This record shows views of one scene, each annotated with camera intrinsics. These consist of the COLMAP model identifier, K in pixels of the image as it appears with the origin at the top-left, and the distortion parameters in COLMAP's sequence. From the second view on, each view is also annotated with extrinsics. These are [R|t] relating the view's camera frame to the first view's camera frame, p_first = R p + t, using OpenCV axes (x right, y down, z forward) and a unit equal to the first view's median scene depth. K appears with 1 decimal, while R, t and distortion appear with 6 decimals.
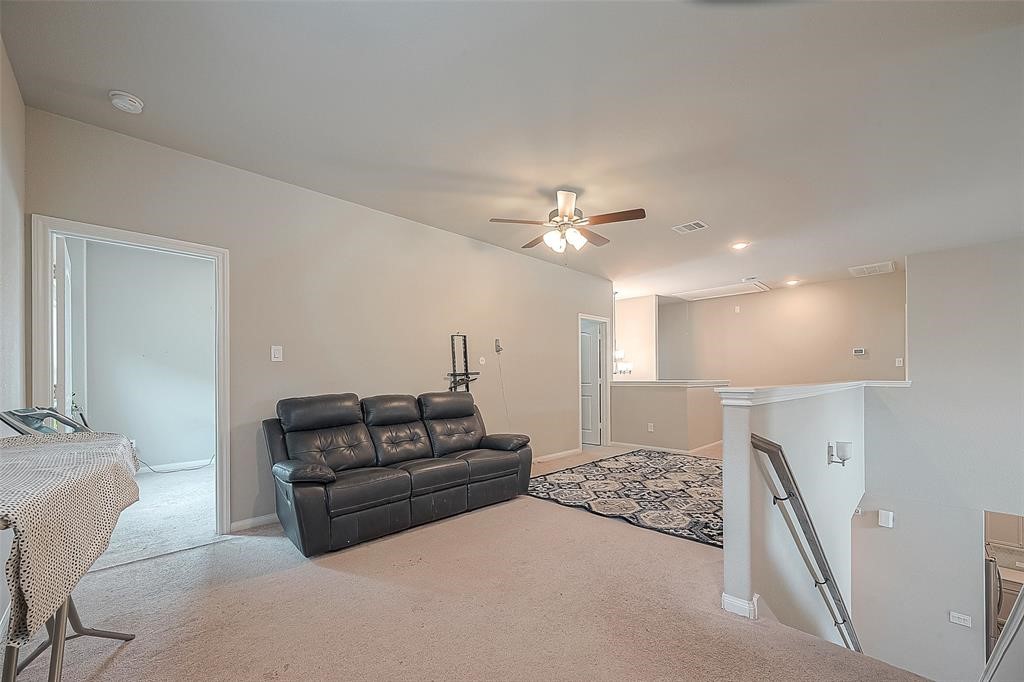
lens RADIAL K [[412.5, 0, 512.7], [0, 412.5, 375.8], [0, 0, 1]] dist [-0.002129, 0.000634]
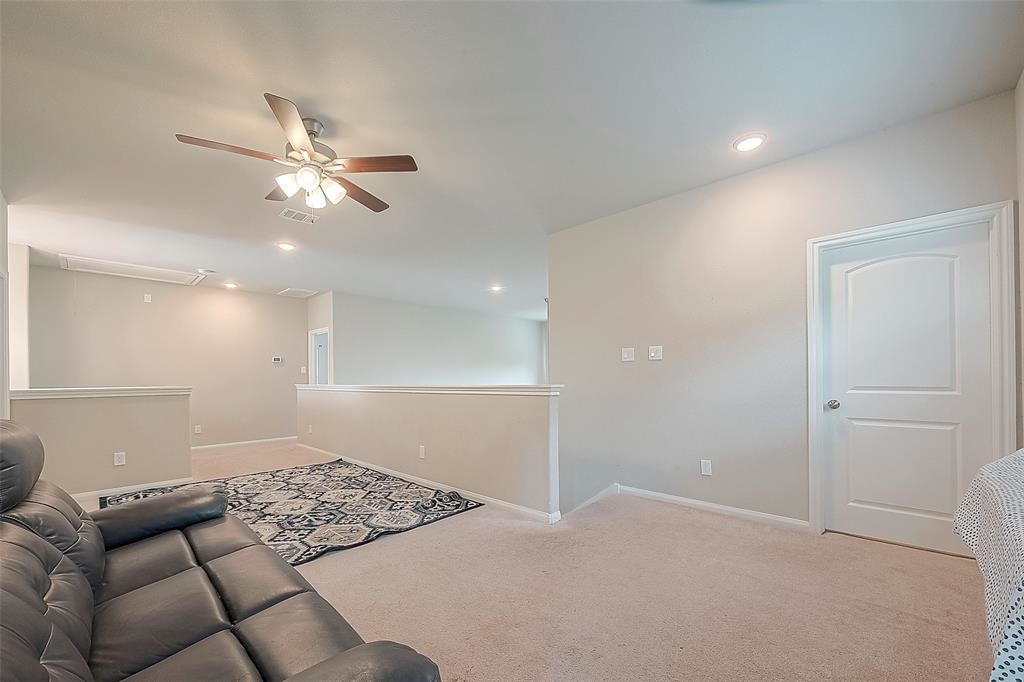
lens RADIAL K [[412.5, 0, 514.1], [0, 412.5, 378.2], [0, 0, 1]] dist [-0.002129, 0.000634]
pose [[-0.050998, 0.005364, 0.998684, -0.508025], [0.004631, 0.999976, -0.005134, 0.003695], [-0.998688, 0.004363, -0.051022, 0.576027]]
